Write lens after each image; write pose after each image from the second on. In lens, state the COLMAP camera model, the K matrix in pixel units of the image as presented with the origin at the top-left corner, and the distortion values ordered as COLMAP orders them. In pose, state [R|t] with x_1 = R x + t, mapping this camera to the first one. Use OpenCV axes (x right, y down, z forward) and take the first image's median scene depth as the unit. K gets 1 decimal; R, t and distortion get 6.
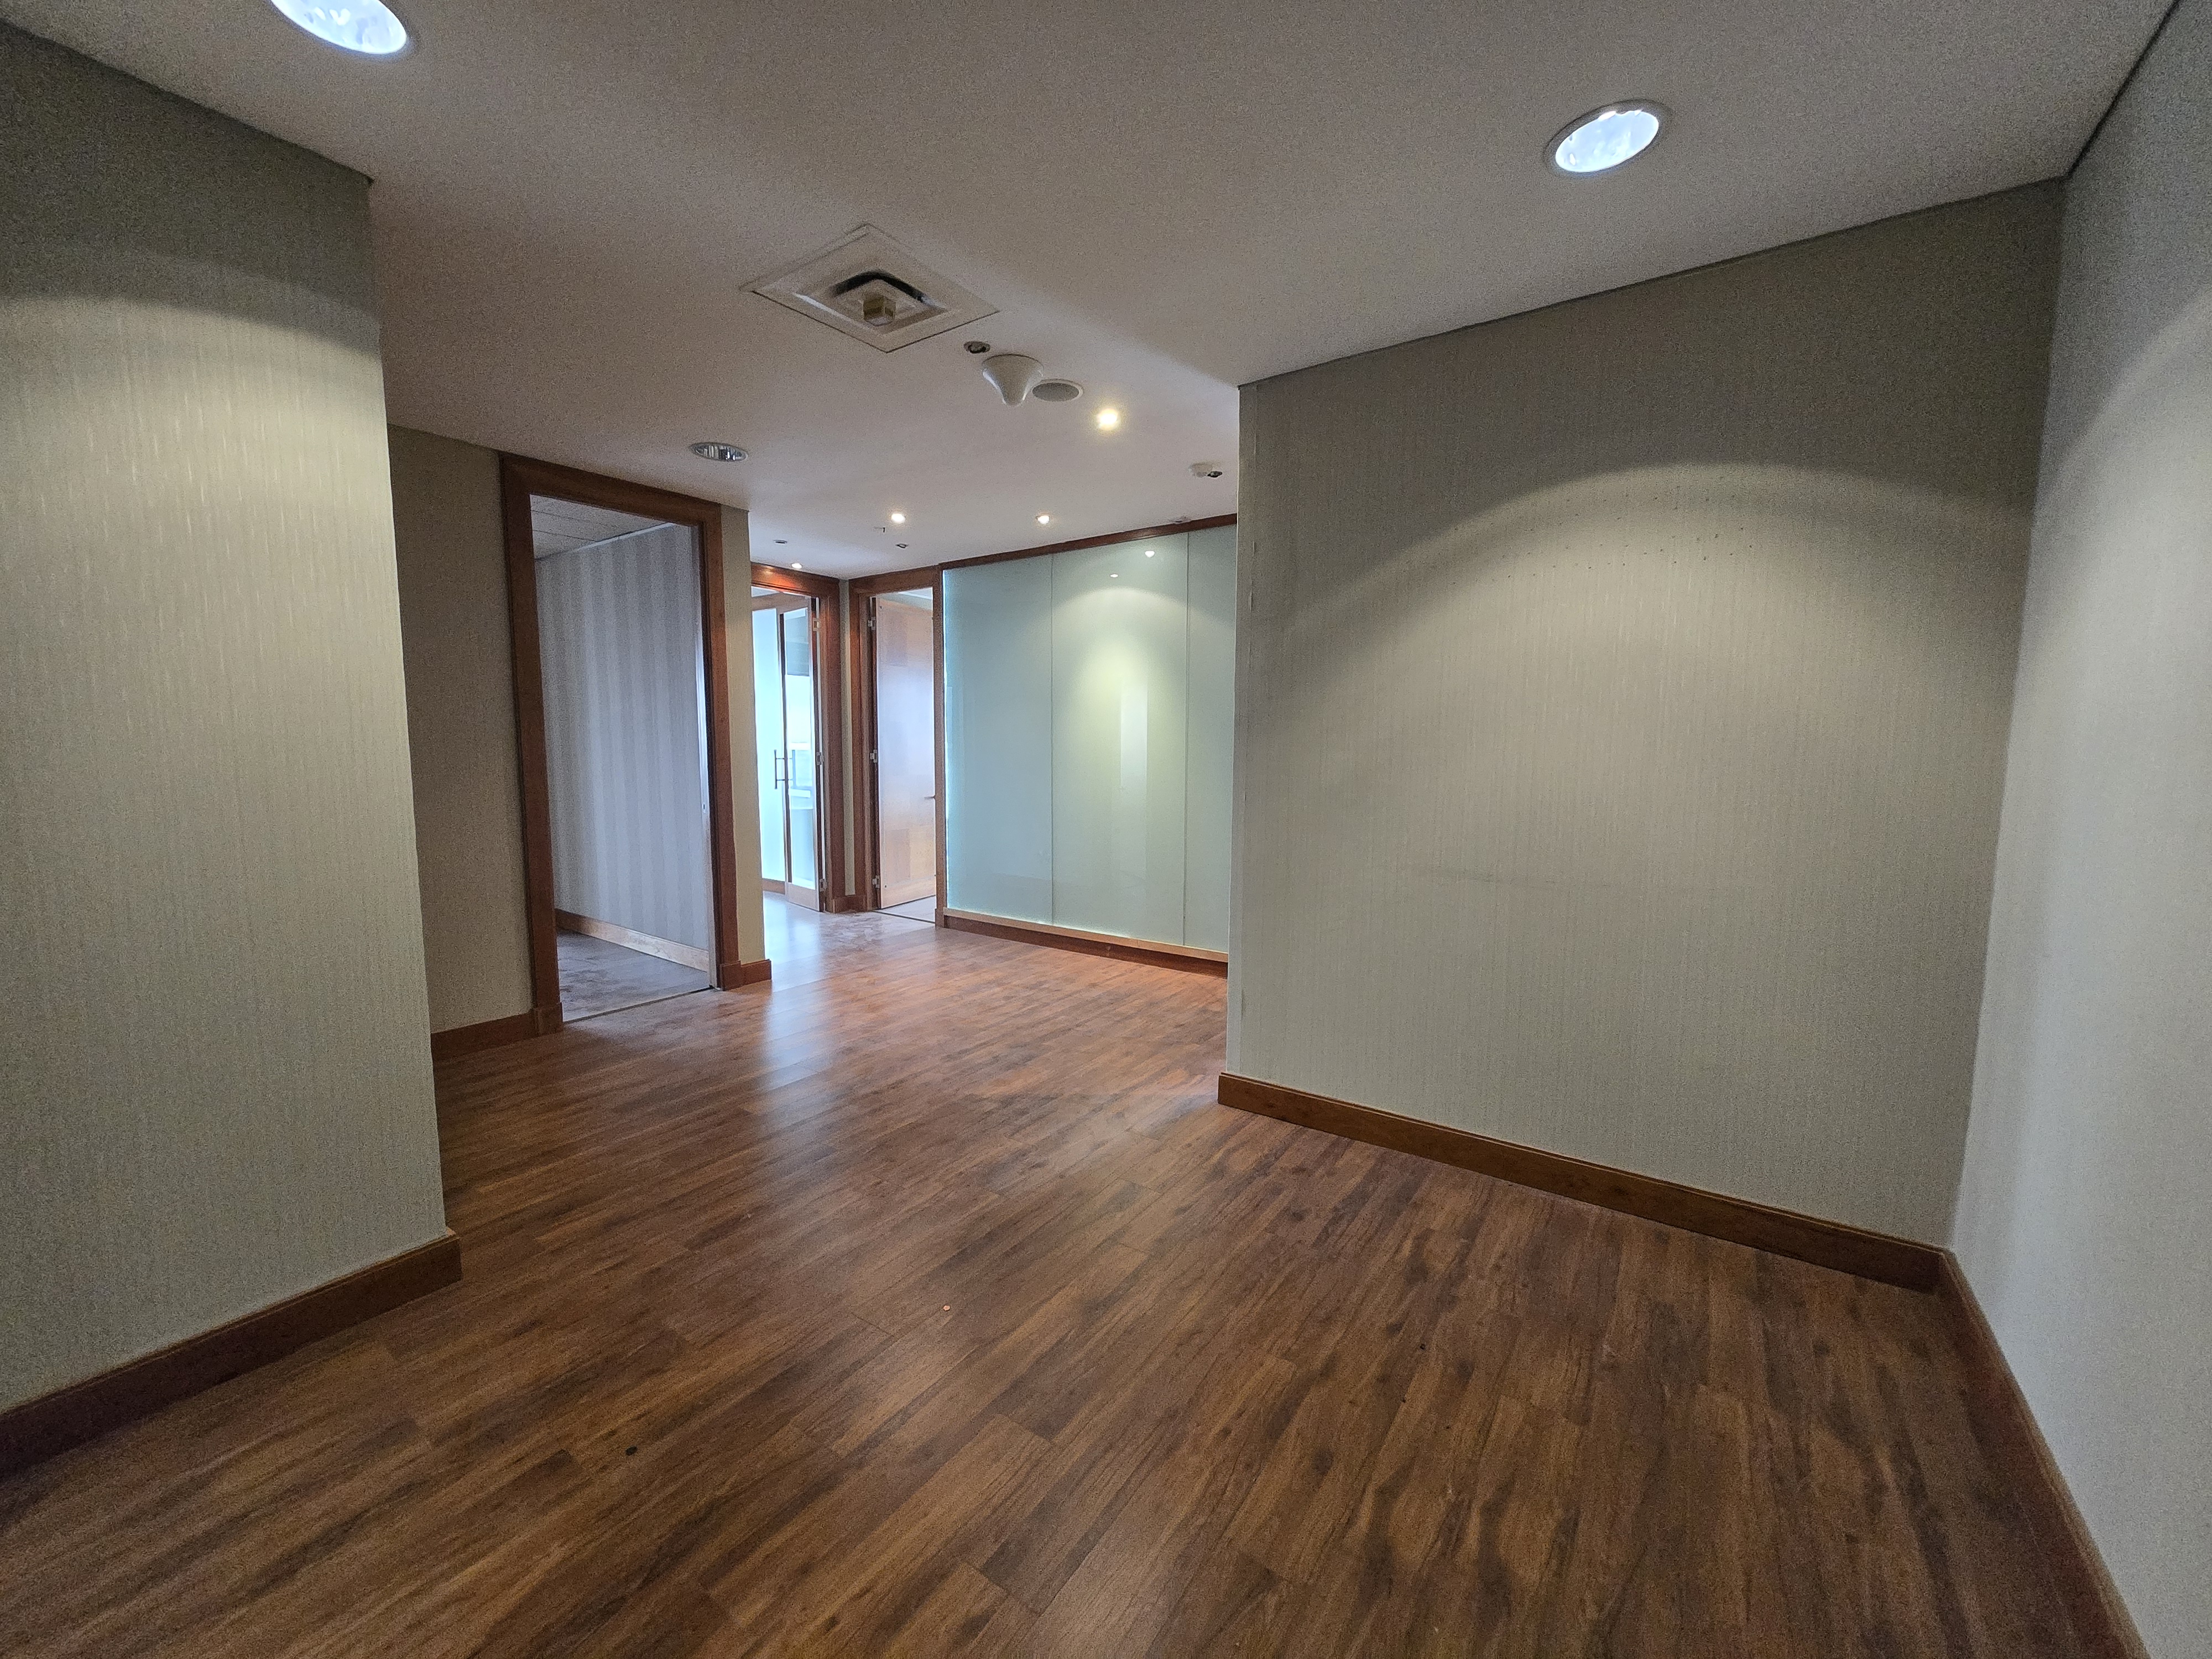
lens RADIAL K [[873.9, 0, 1106.0], [0, 873.9, 829.5], [0, 0, 1]] dist [0.000113, 0.000076]
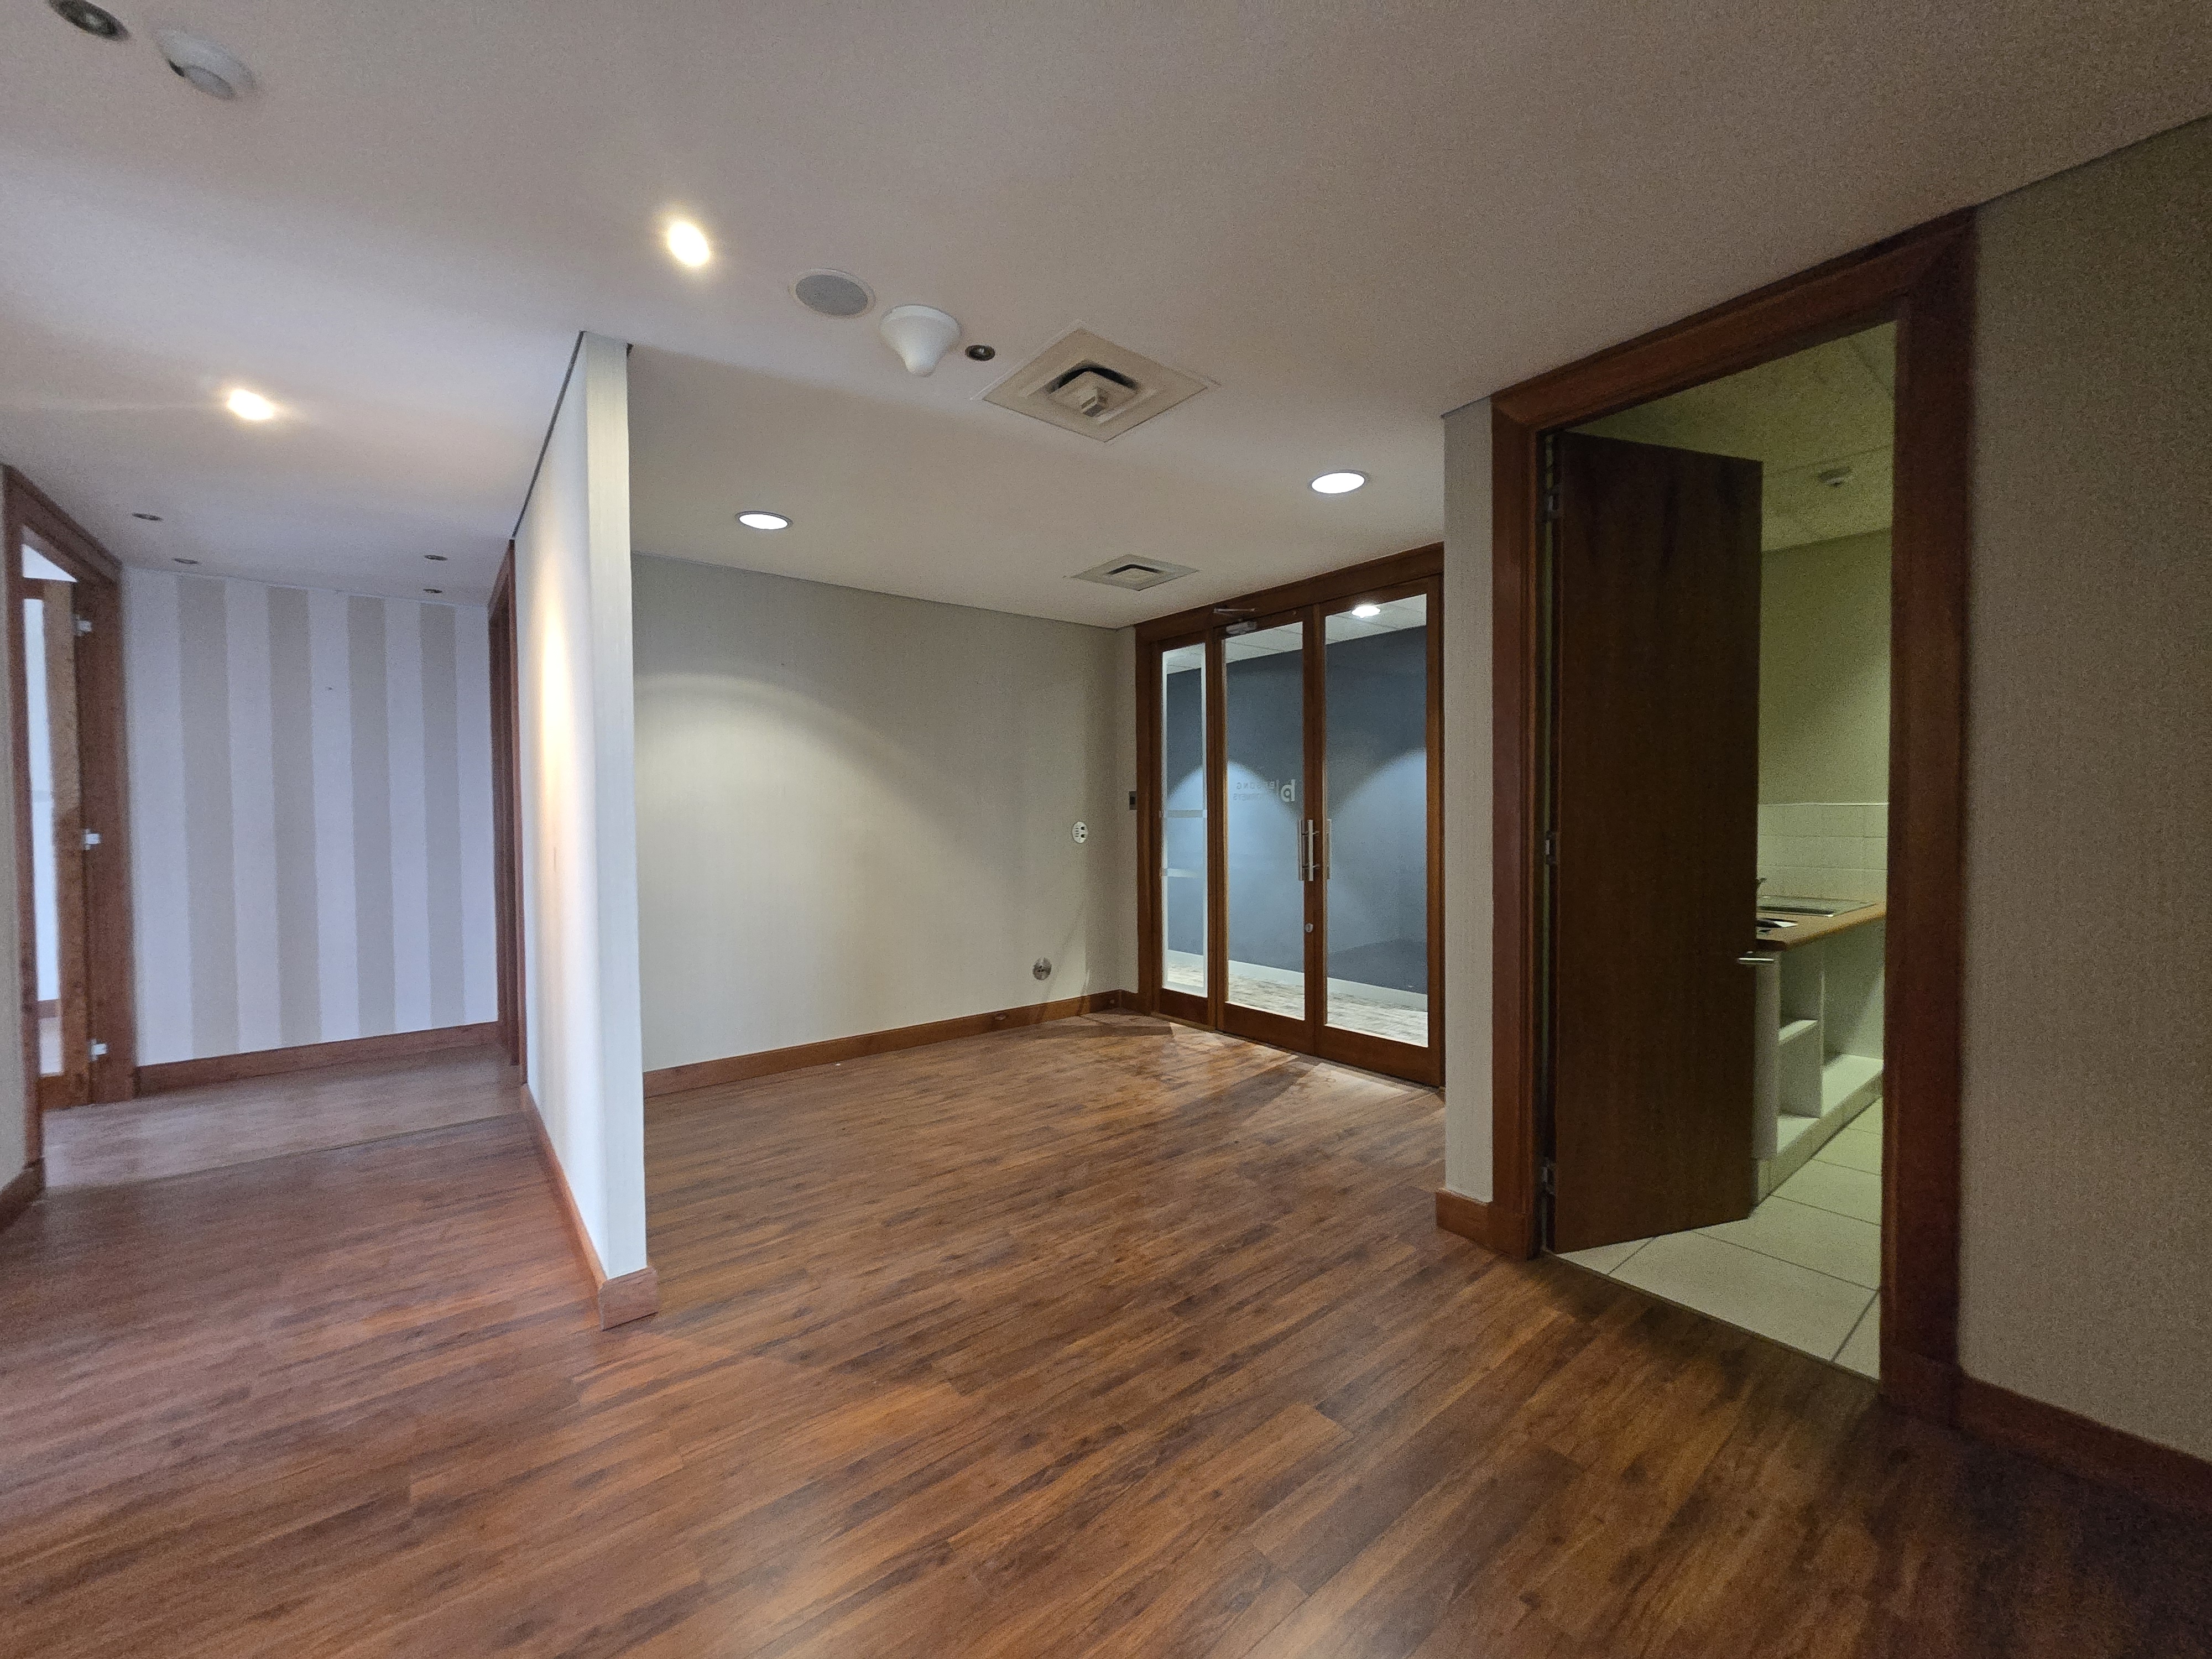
lens RADIAL K [[873.9, 0, 1106.0], [0, 873.9, 829.5], [0, 0, 1]] dist [0.000113, 0.000076]
pose [[-0.959818, -0.002034, 0.280617, -0.510581], [0.031801, 0.992744, 0.115969, -0.179840], [-0.278817, 0.120233, -0.952788, 1.845626]]
